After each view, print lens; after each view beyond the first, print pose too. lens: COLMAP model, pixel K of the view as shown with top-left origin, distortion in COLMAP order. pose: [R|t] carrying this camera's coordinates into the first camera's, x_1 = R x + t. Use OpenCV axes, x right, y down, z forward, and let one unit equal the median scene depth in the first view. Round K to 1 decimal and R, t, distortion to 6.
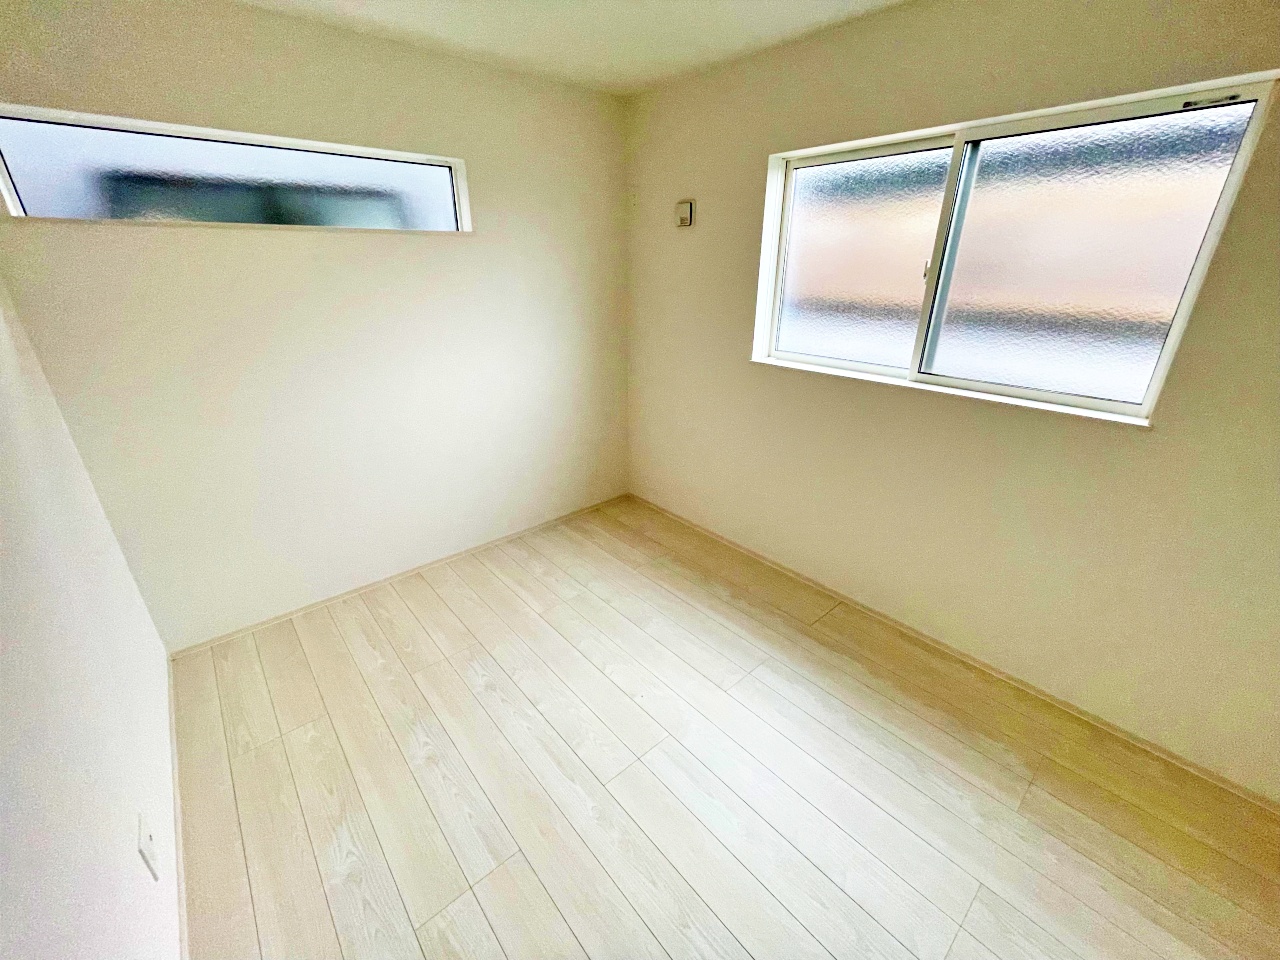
lens RADIAL K [[518.9, 0, 640.0], [0, 518.9, 480.0], [0, 0, 1]] dist [0.000657, 0.000107]
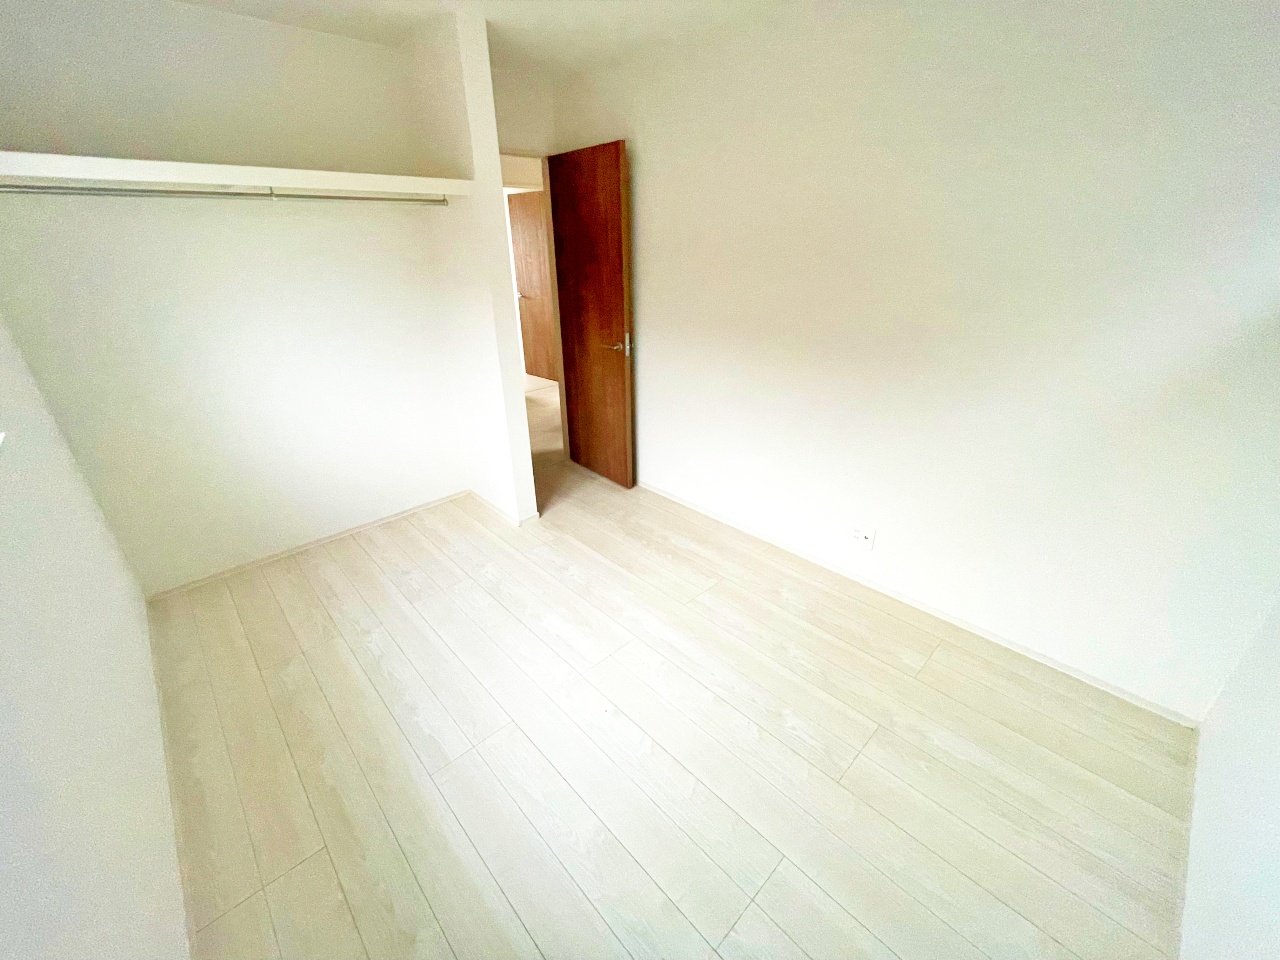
lens RADIAL K [[518.9, 0, 640.0], [0, 518.9, 480.0], [0, 0, 1]] dist [0.000657, 0.000107]
pose [[-0.999141, 0.030040, -0.028555, -0.025435], [-0.000586, 0.678654, 0.734458, -0.324799], [0.041442, 0.733844, -0.678053, 0.799689]]
